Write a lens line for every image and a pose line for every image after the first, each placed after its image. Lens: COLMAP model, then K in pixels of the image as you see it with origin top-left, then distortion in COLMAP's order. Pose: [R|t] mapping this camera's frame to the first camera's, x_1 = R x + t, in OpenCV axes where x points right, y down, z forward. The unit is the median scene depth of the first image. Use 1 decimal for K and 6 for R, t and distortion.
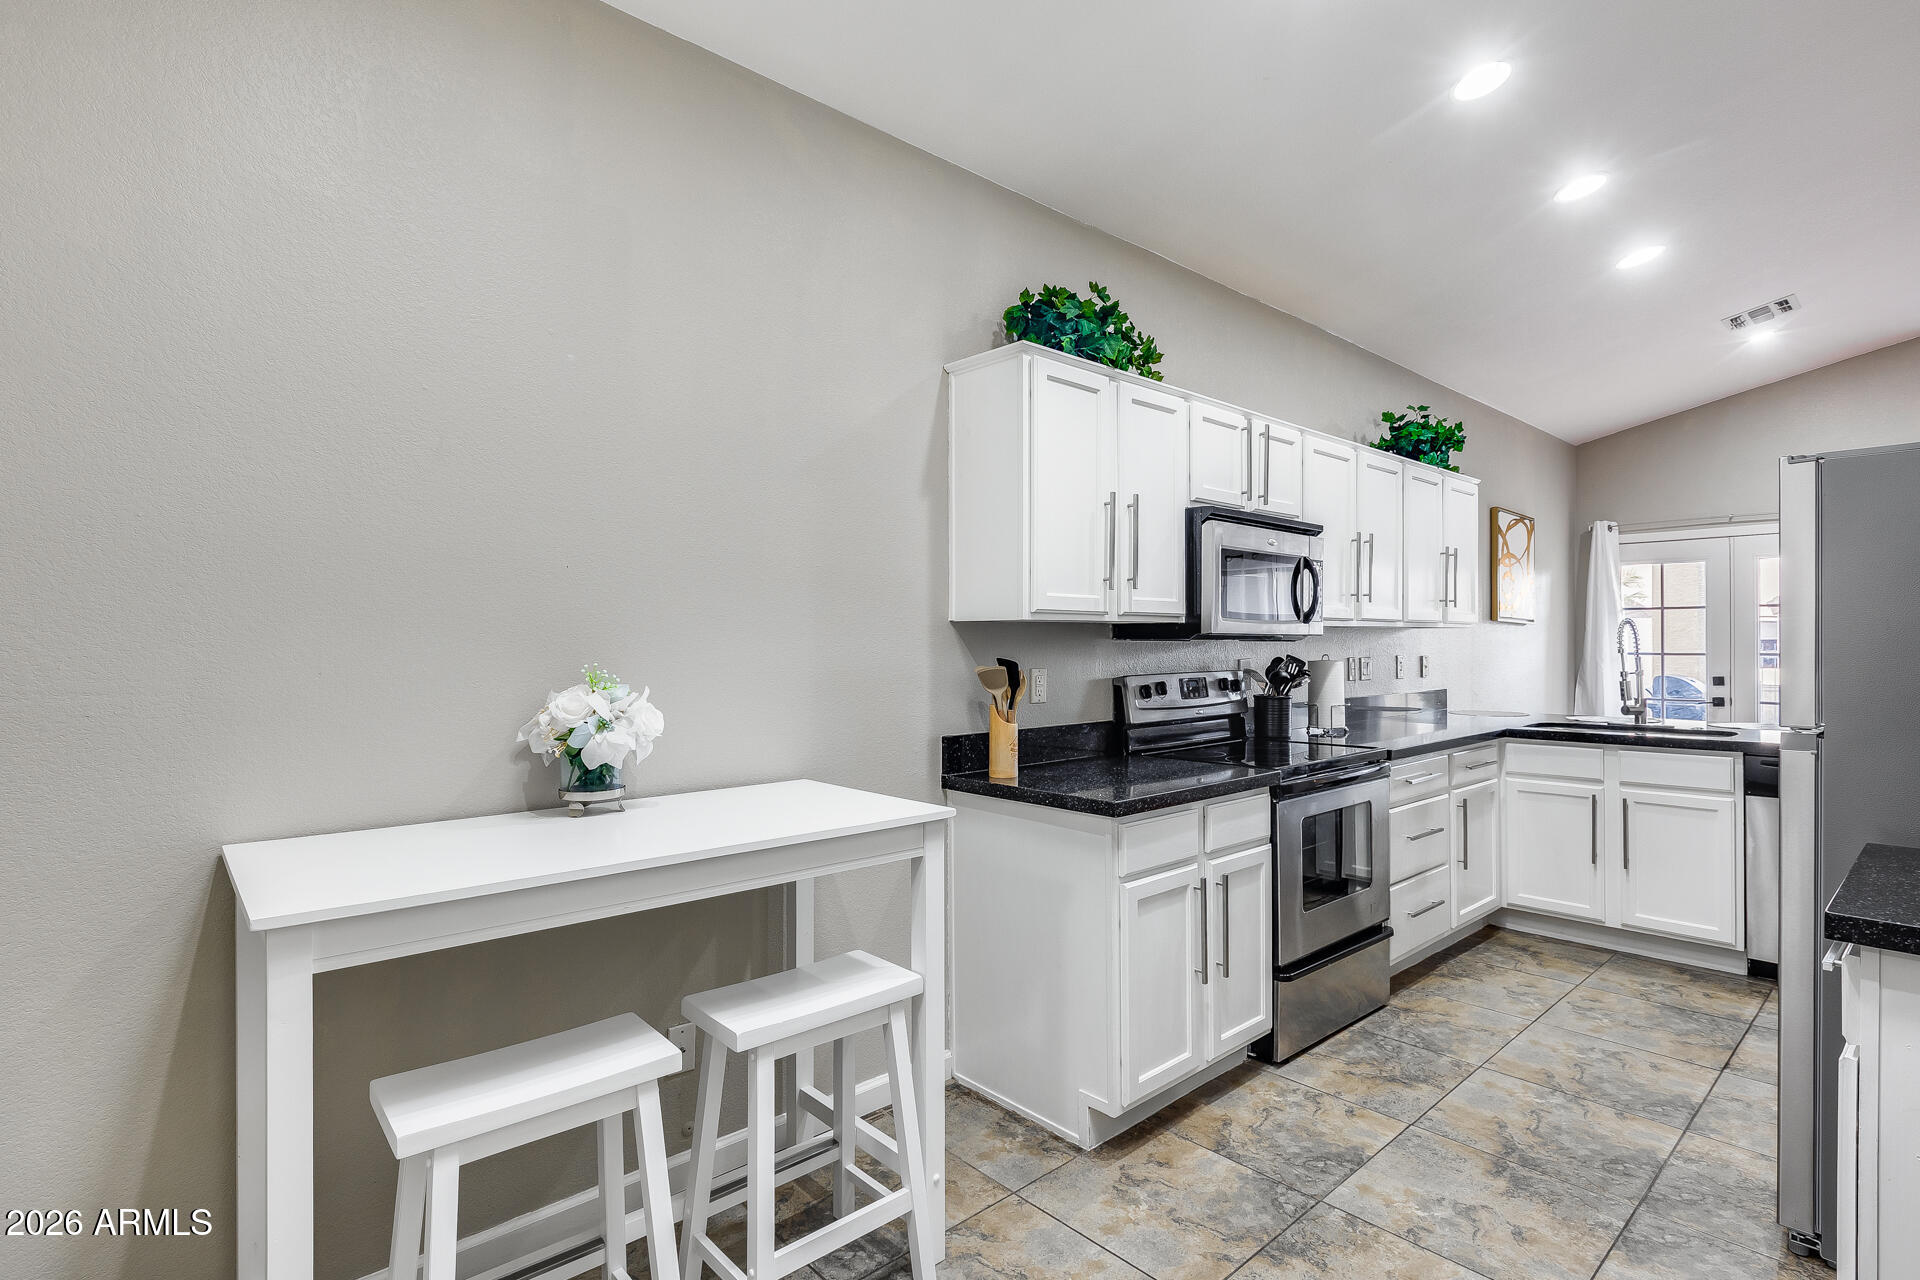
lens RADIAL K [[905.0, 0, 958.9], [0, 905.0, 641.3], [0, 0, 1]] dist [-0.000628, 0.000792]
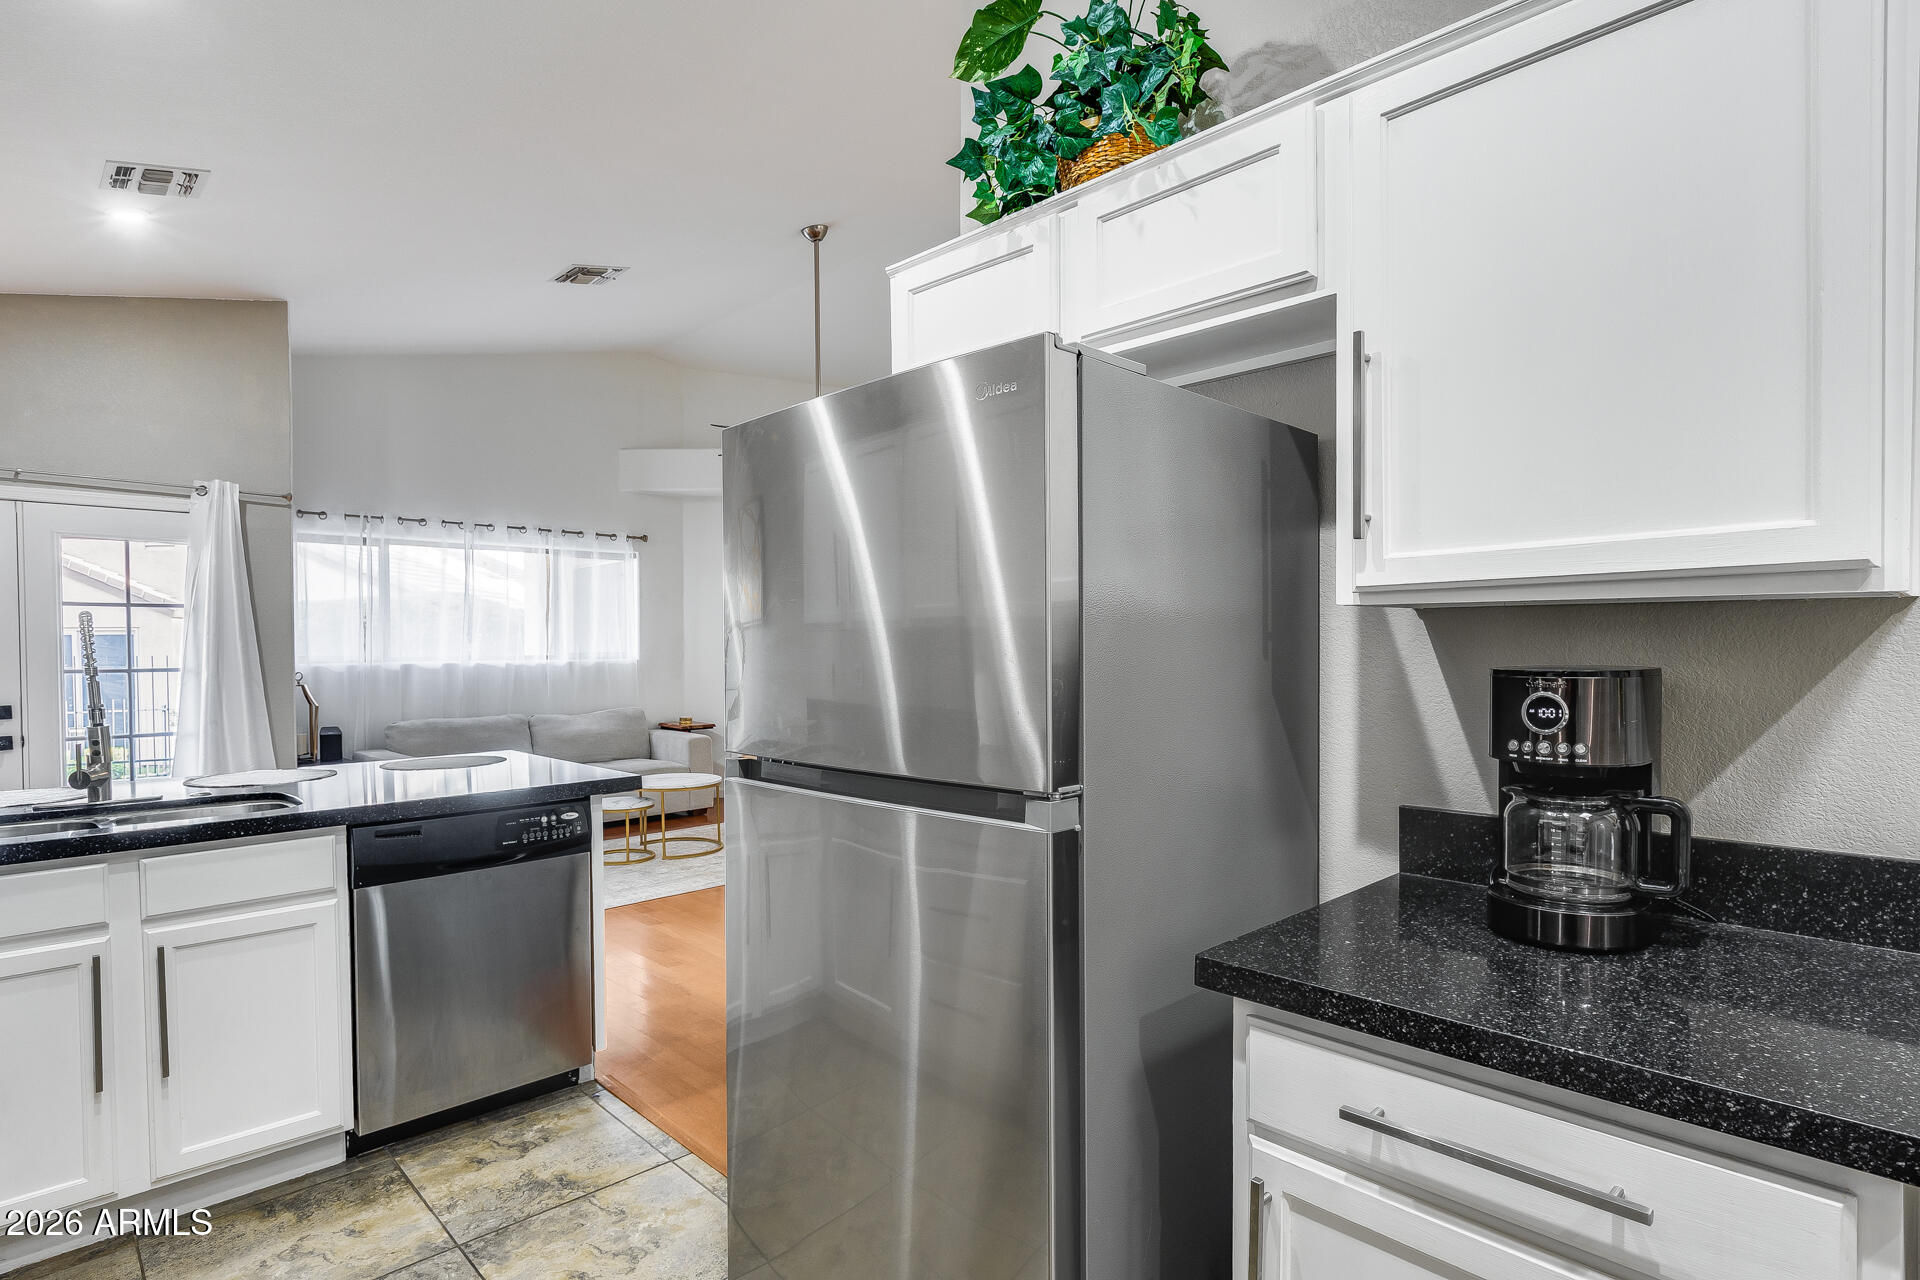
lens RADIAL K [[976.4, 0, 941.6], [0, 976.4, 664.0], [0, 0, 1]] dist [0.002548, -0.002408]
pose [[-0.041333, -0.015013, 0.999033, 0.144113], [0.004789, 0.999873, 0.015224, 0.000063], [-0.999134, 0.005413, -0.041256, 0.570953]]
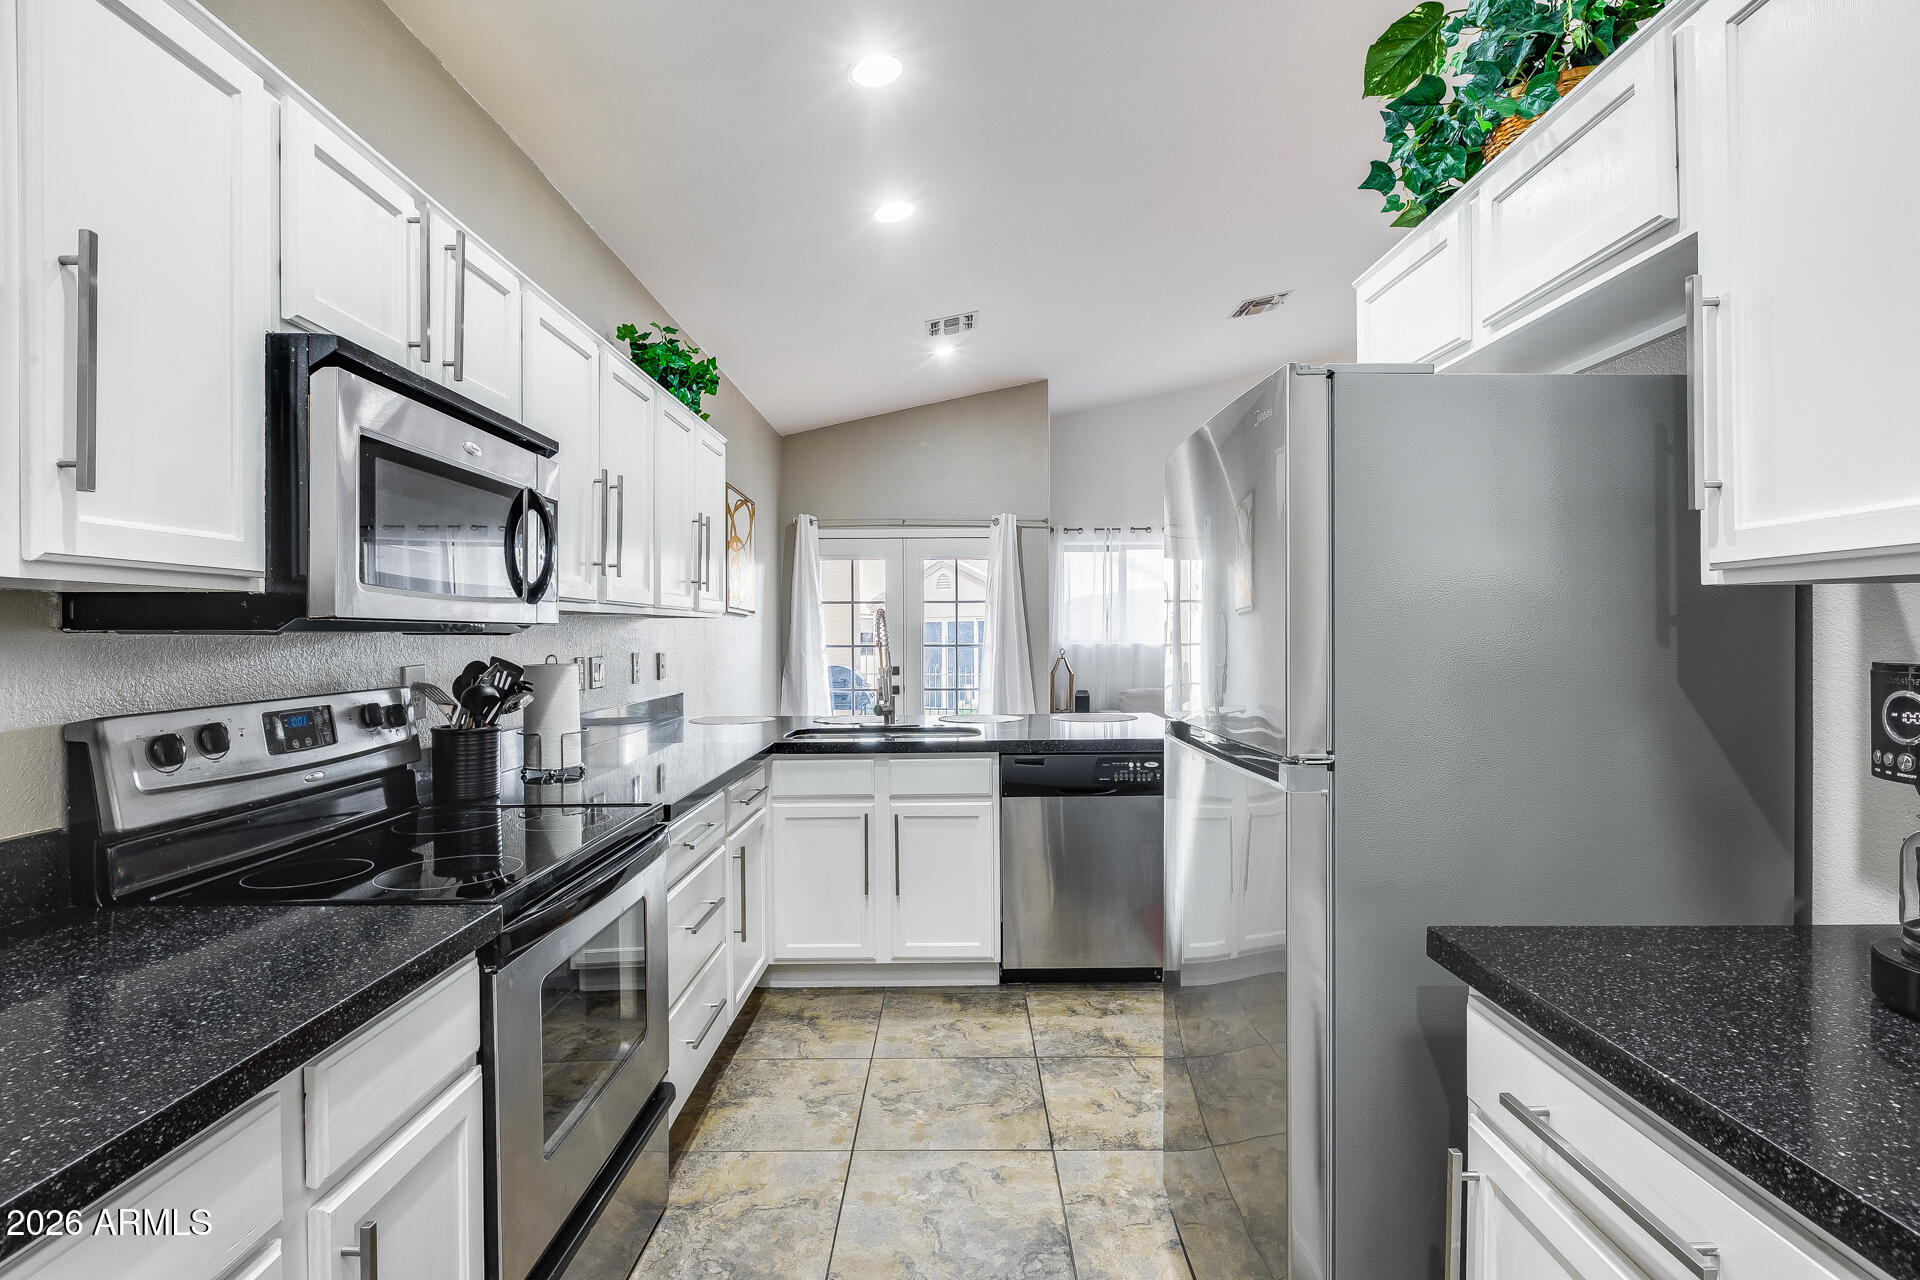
lens RADIAL K [[912.4, 0, 956.7], [0, 912.4, 634.2], [0, 0, 1]] dist [-0.002731, 0.001182]
pose [[0.661121, -0.001386, 0.750278, 0.116593], [0.001634, 0.999999, 0.000408, -0.000104], [-0.750277, 0.000957, 0.661123, 0.381466]]
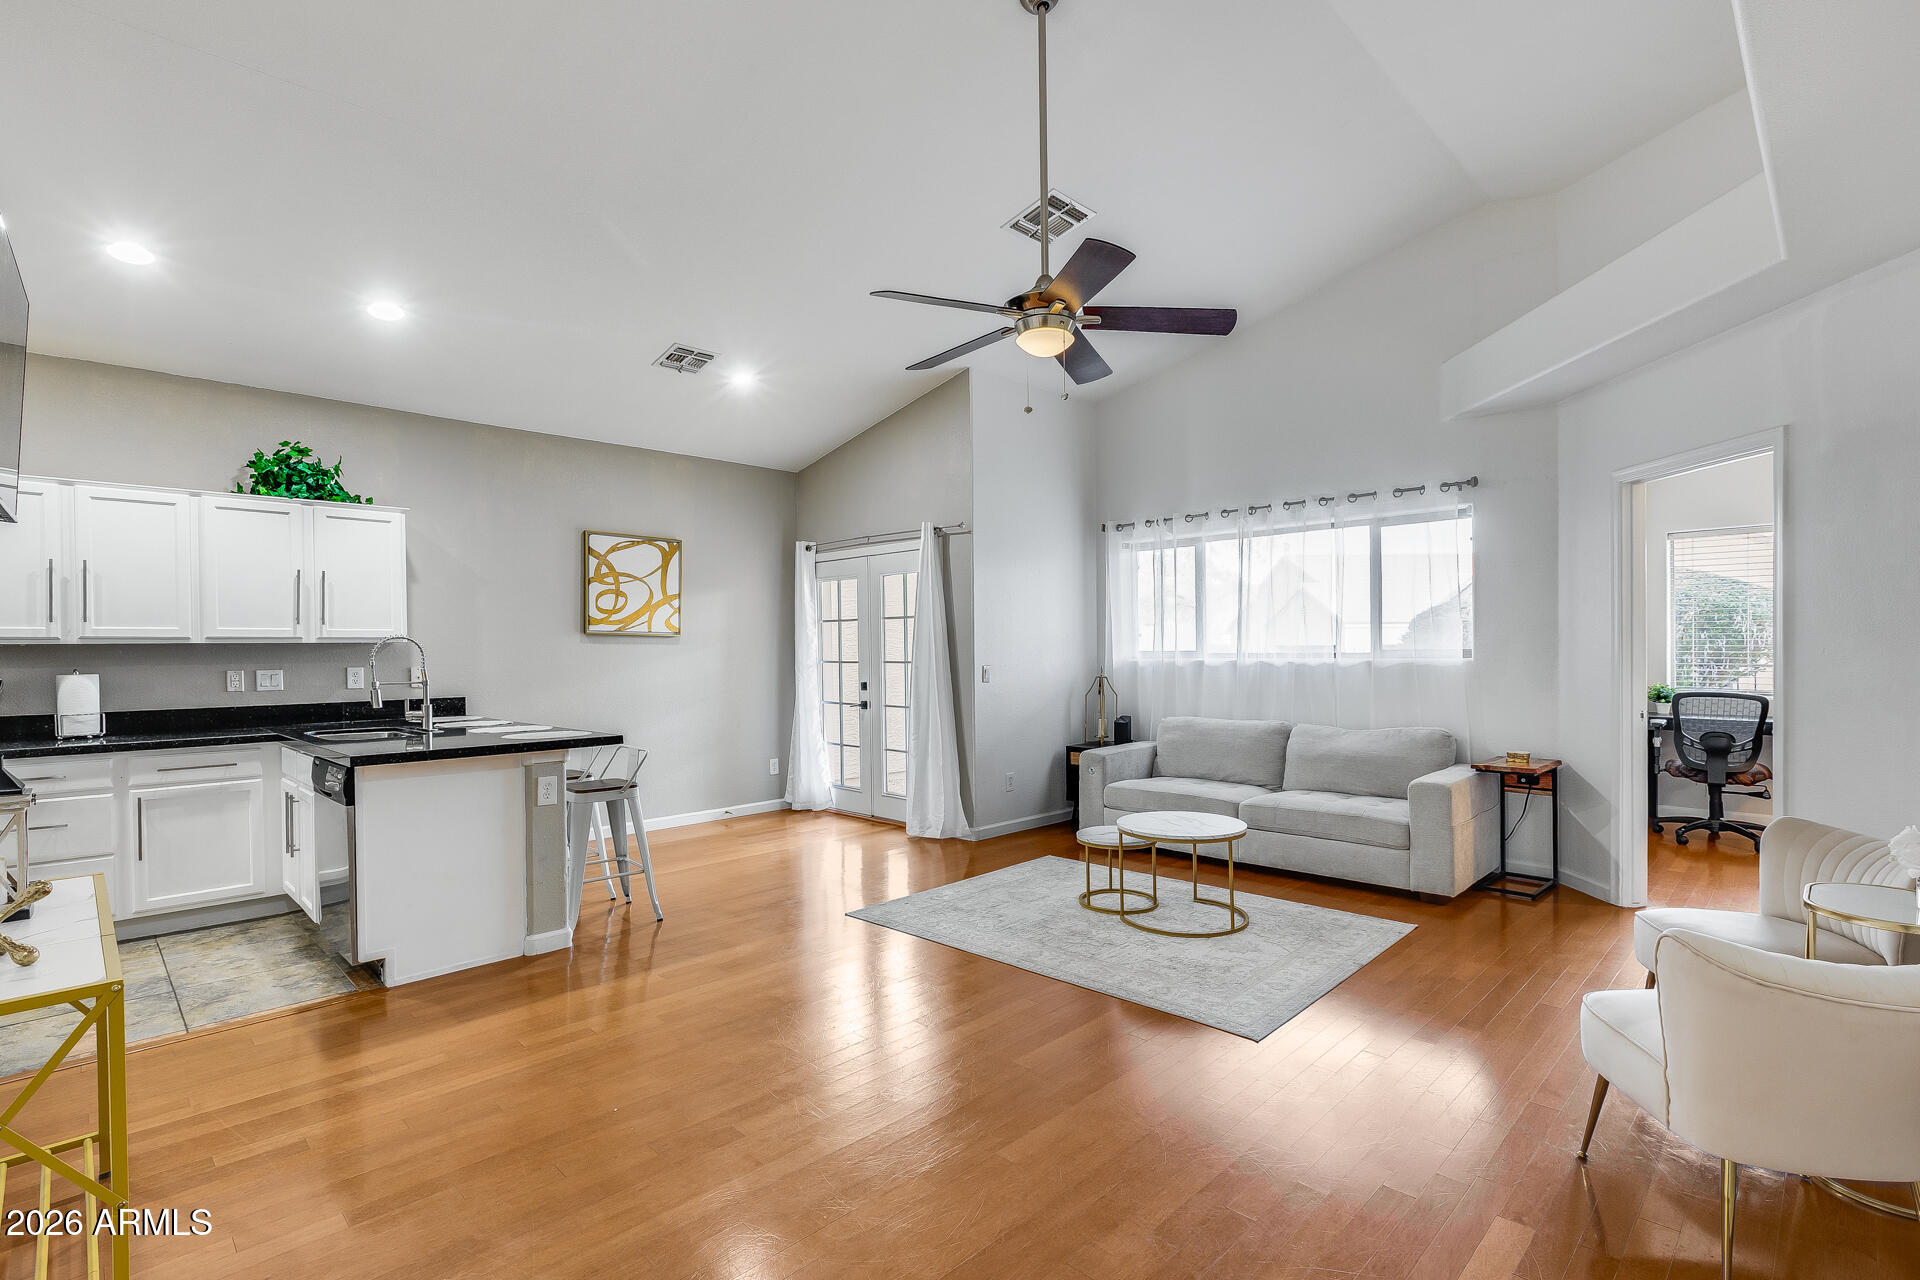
lens RADIAL K [[905.0, 0, 972.9], [0, 905.0, 650.1], [0, 0, 1]] dist [-0.000628, 0.000792]
pose [[0.996292, -0.008885, 0.085581, 1.527531], [0.008710, 0.999959, 0.002412, -0.003212], [-0.085599, -0.001658, 0.996328, -0.210352]]
